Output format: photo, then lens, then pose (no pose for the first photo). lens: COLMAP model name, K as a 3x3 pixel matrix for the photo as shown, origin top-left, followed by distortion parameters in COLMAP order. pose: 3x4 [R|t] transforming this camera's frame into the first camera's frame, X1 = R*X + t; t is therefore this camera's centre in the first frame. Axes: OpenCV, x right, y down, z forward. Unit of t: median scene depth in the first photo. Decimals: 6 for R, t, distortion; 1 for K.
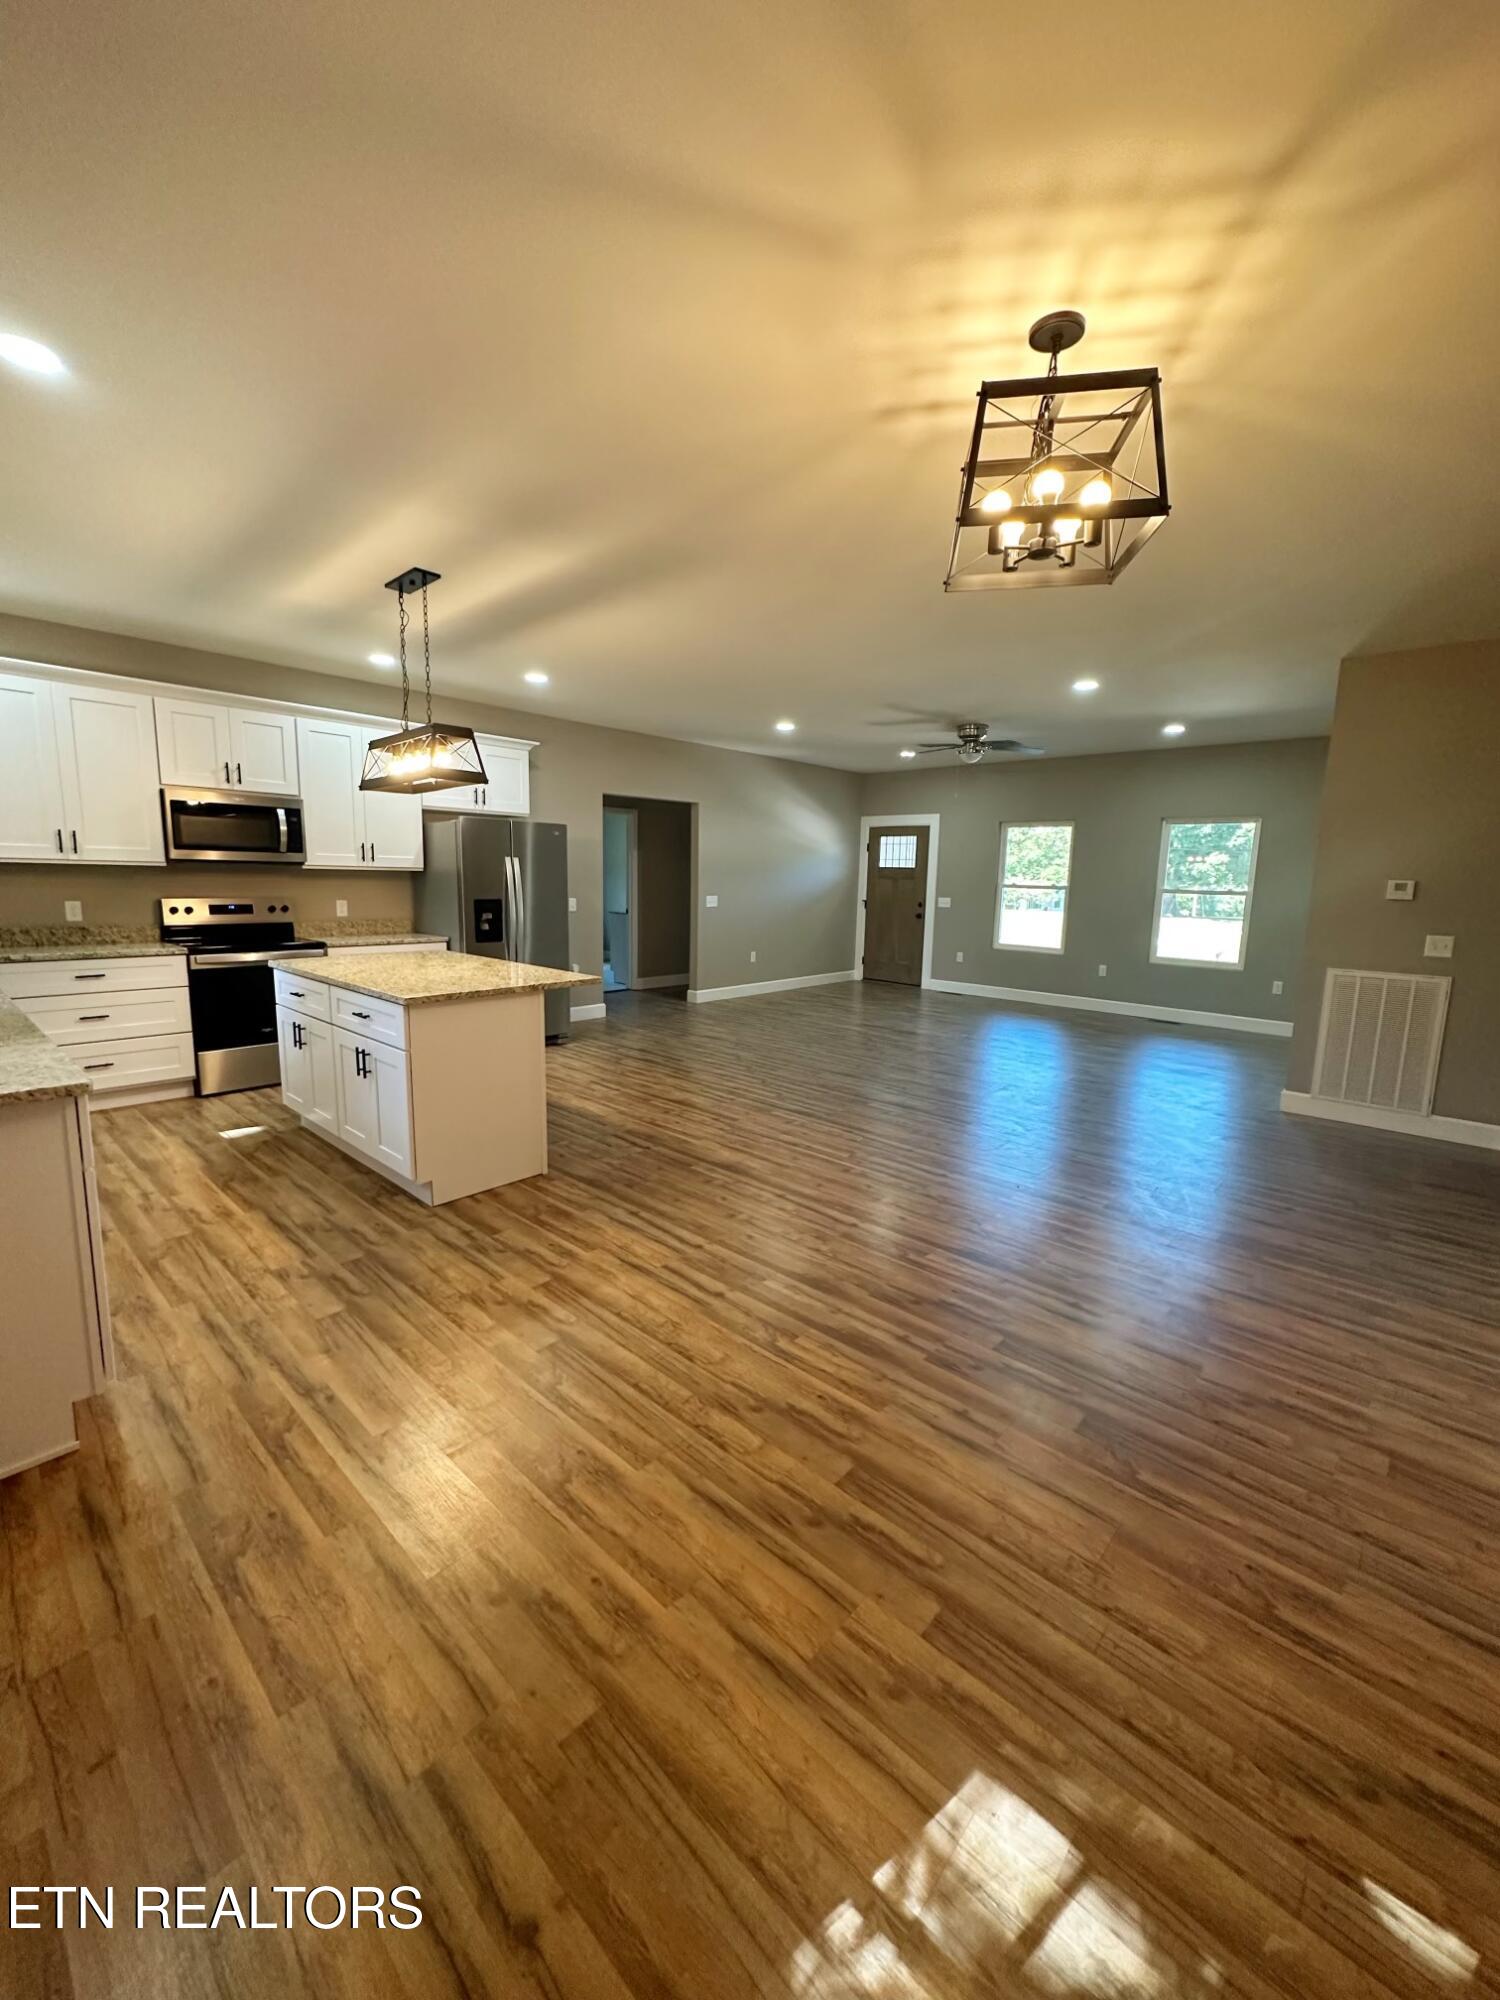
lens RADIAL K [[795.0, 0, 752.2], [0, 795.0, 995.0], [0, 0, 1]] dist [-0.000731, 0.000380]
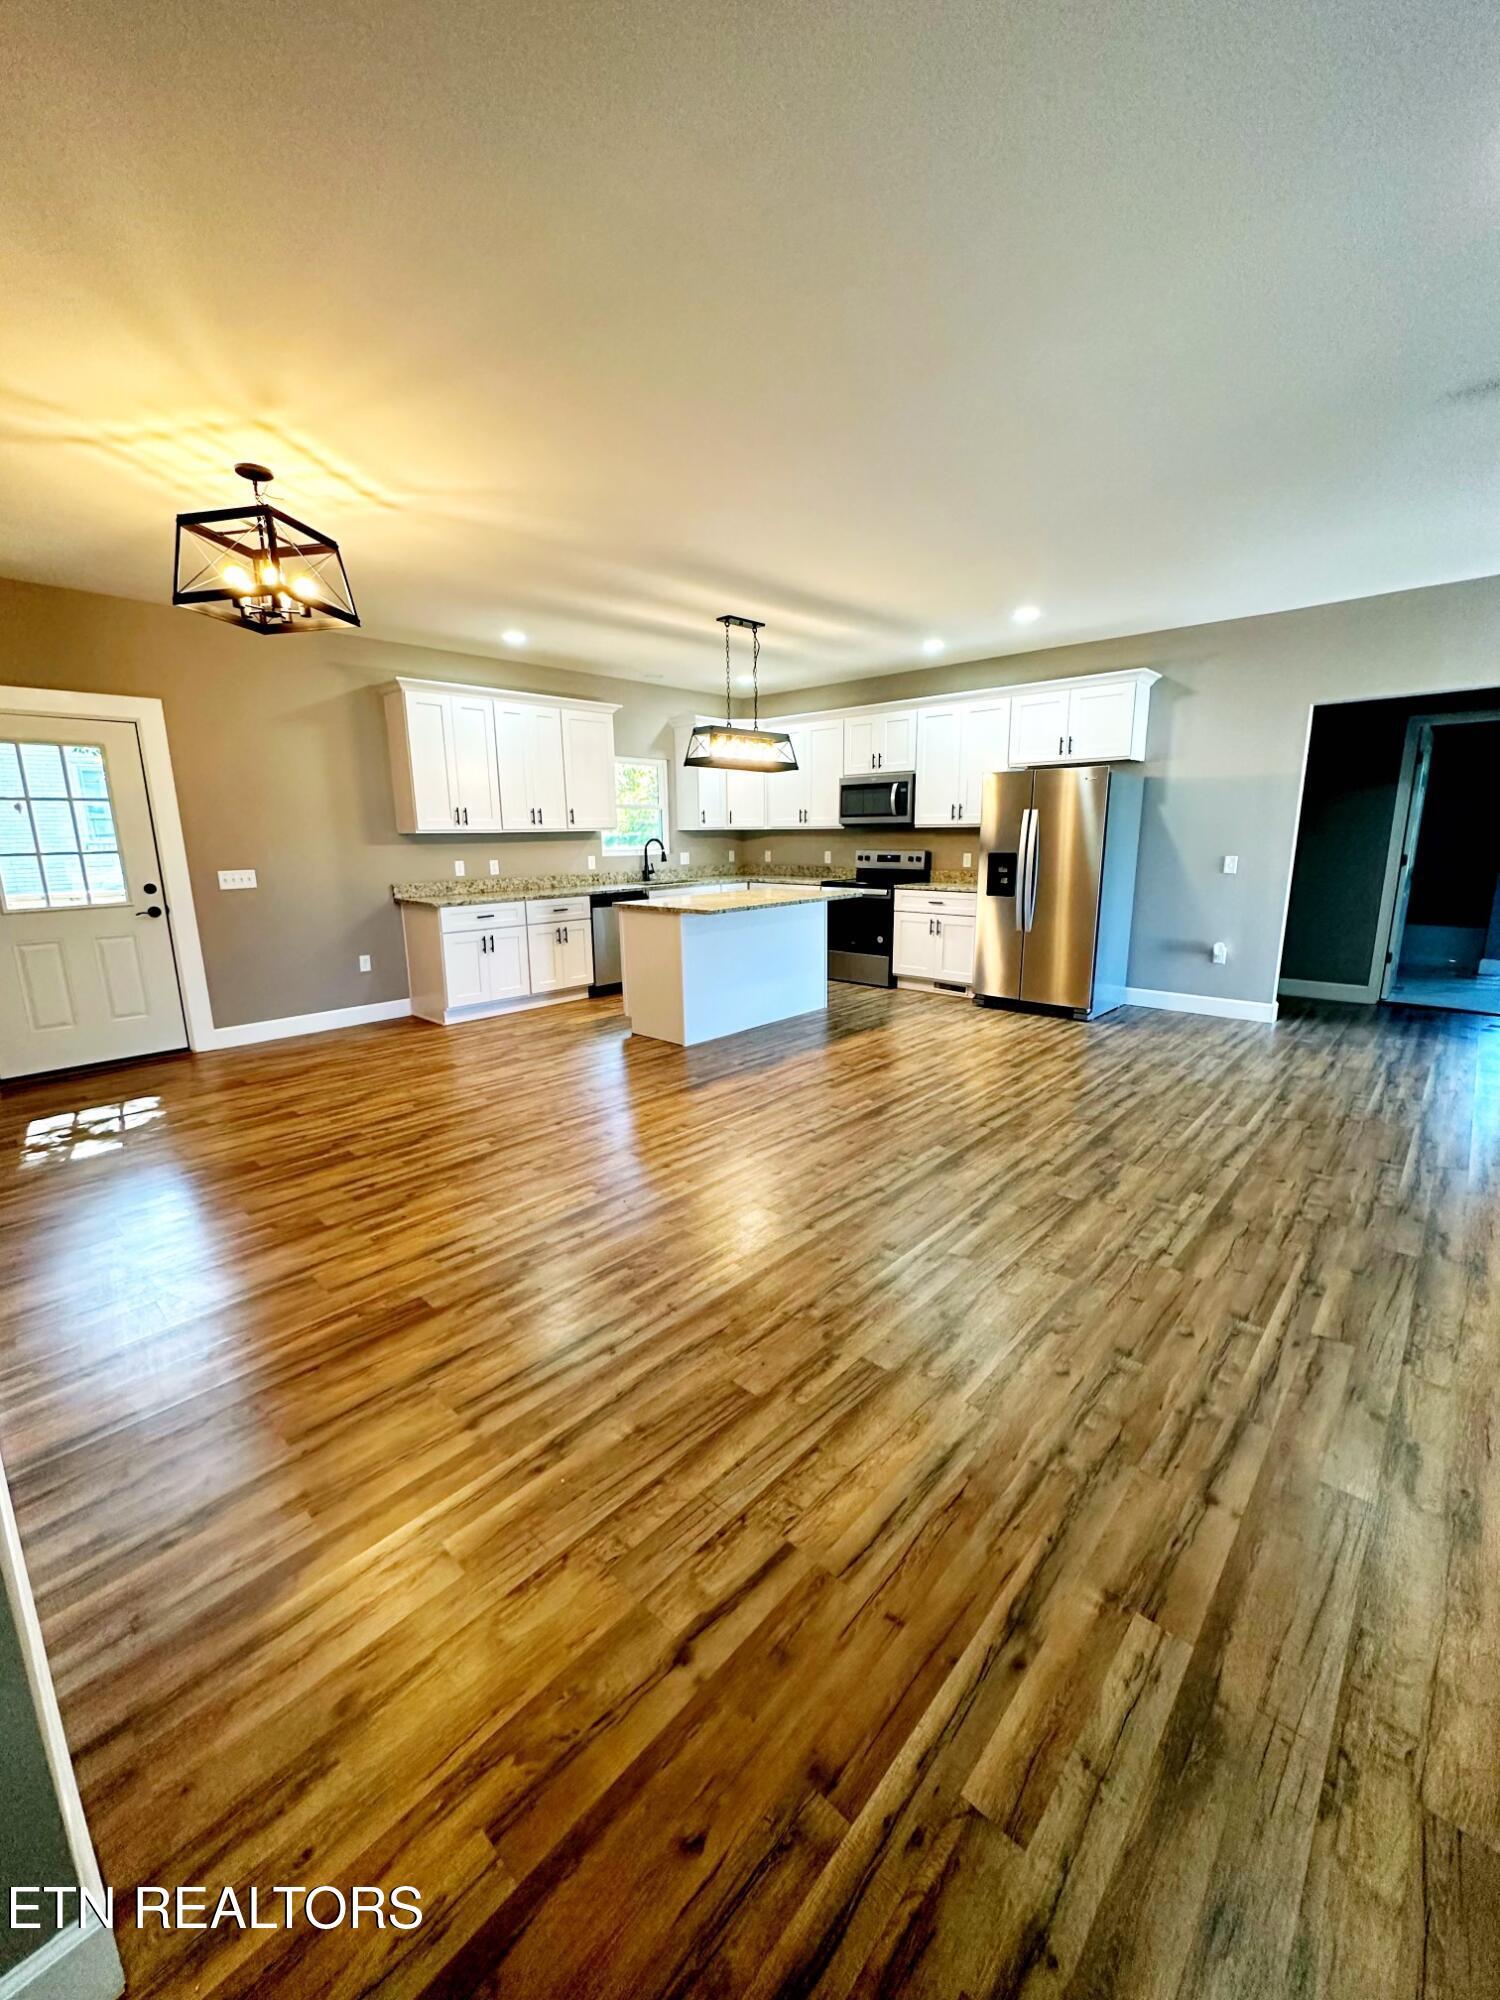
lens RADIAL K [[795.0, 0, 747.2], [0, 795.0, 996.0], [0, 0, 1]] dist [-0.000731, 0.000380]
pose [[-0.006874, 0.180040, -0.983635, 0.861315], [-0.137513, 0.974143, 0.179264, -0.099000], [0.990476, 0.136495, 0.018061, 0.848849]]
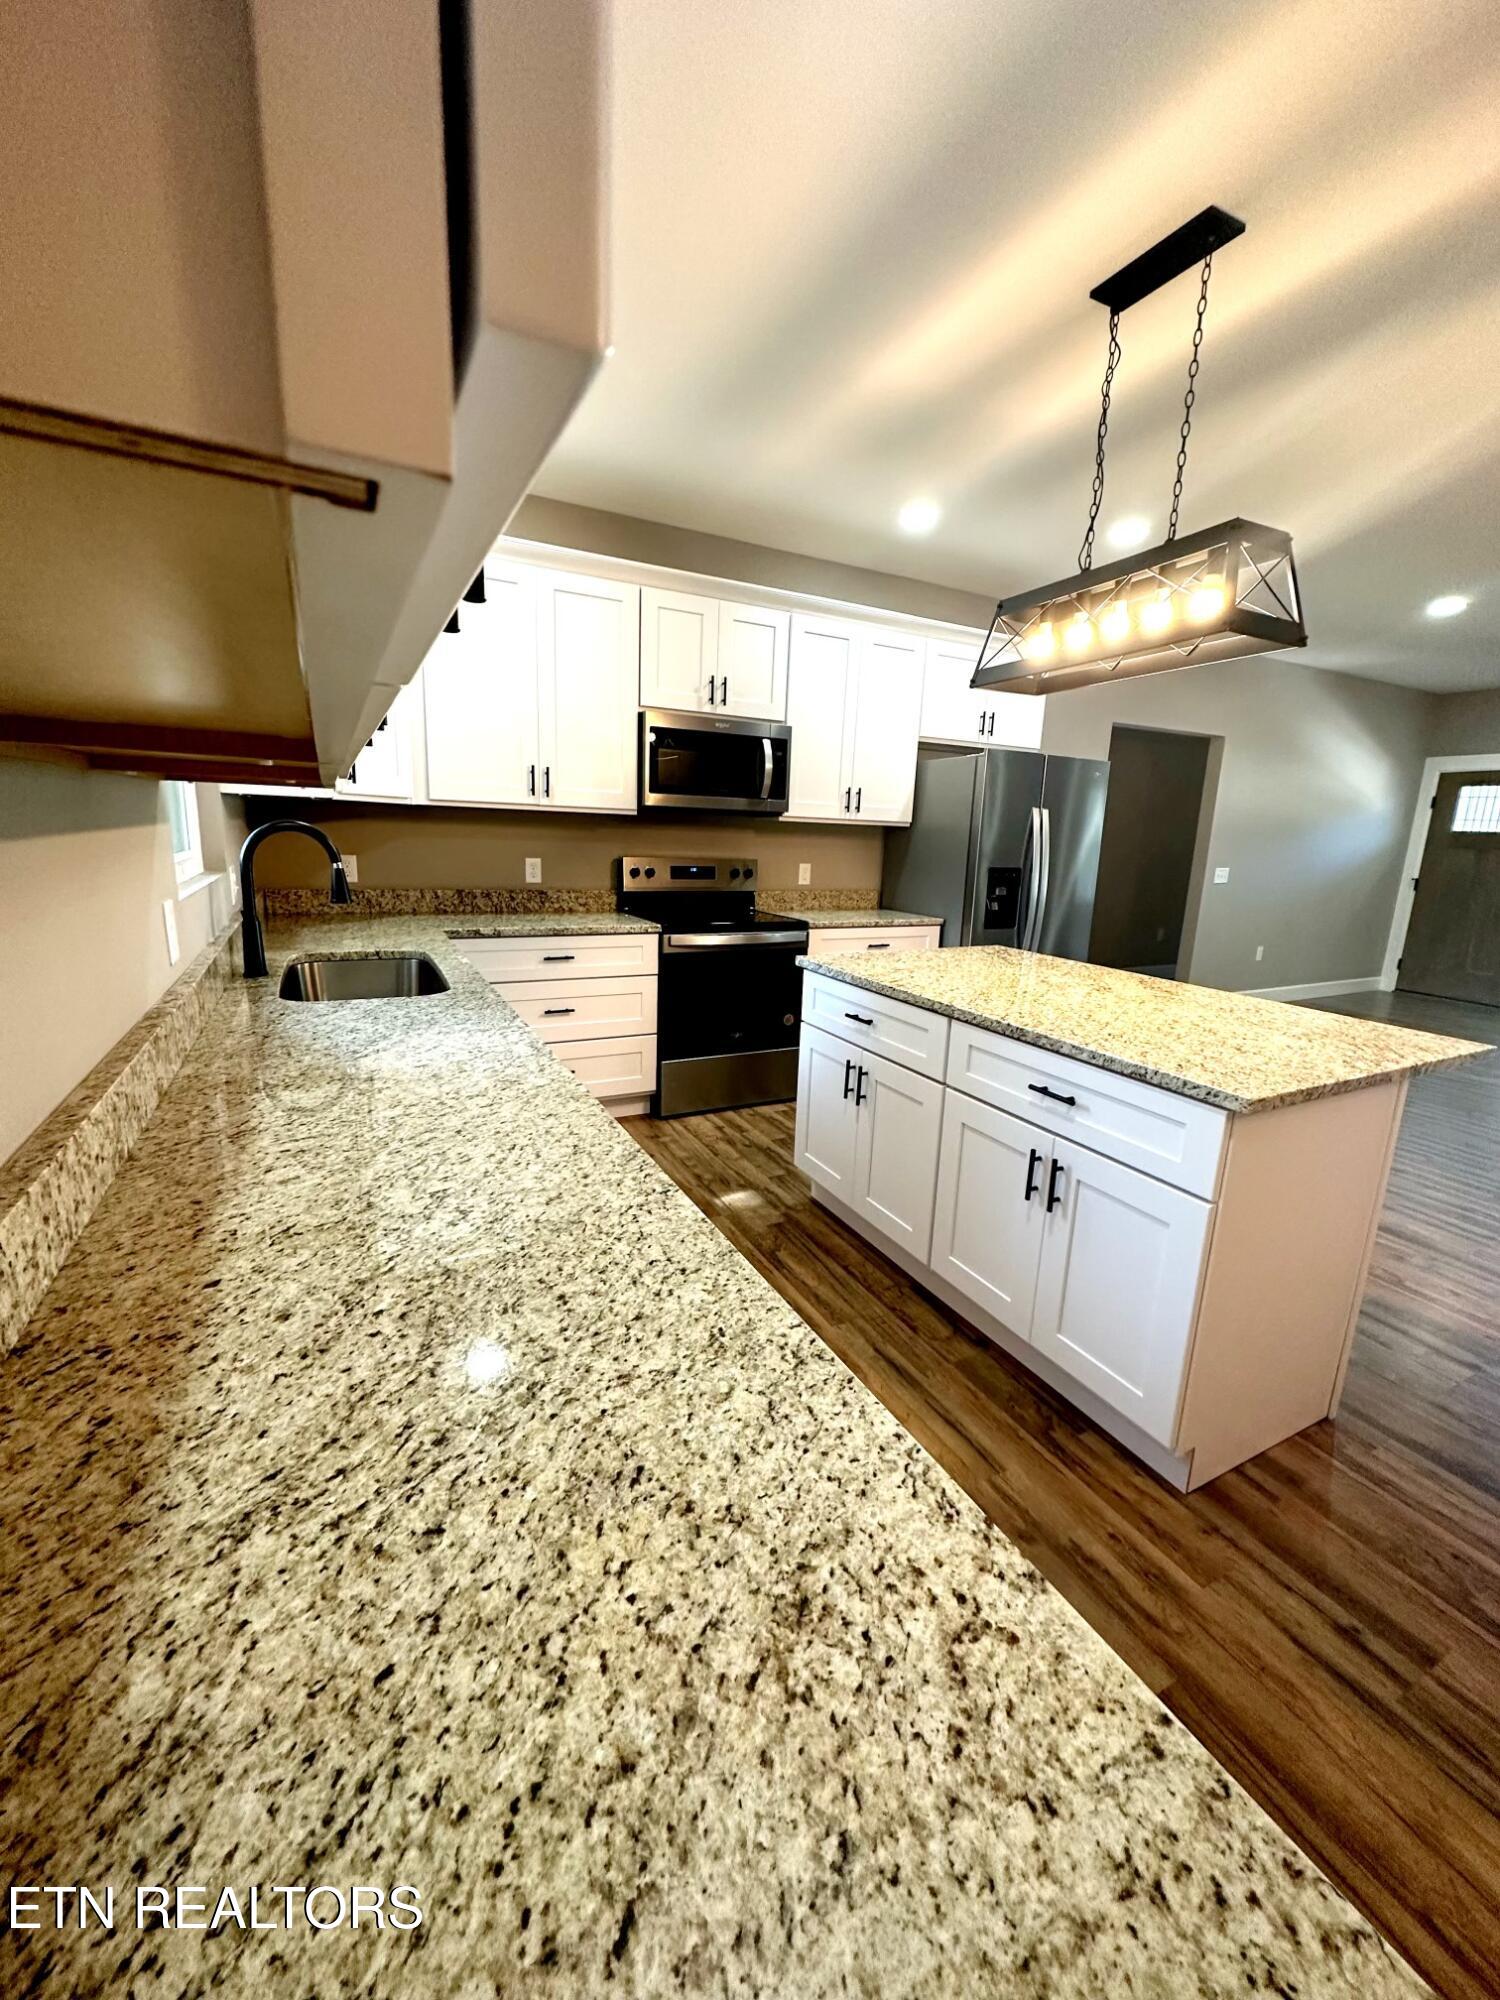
lens RADIAL K [[795.0, 0, 753.9], [0, 795.0, 997.2], [0, 0, 1]] dist [-0.000731, 0.000380]
pose [[0.938397, 0.083767, -0.335253, -0.365869], [-0.067356, 0.995905, 0.060304, -0.041459], [0.338932, -0.034007, 0.940196, 0.315819]]
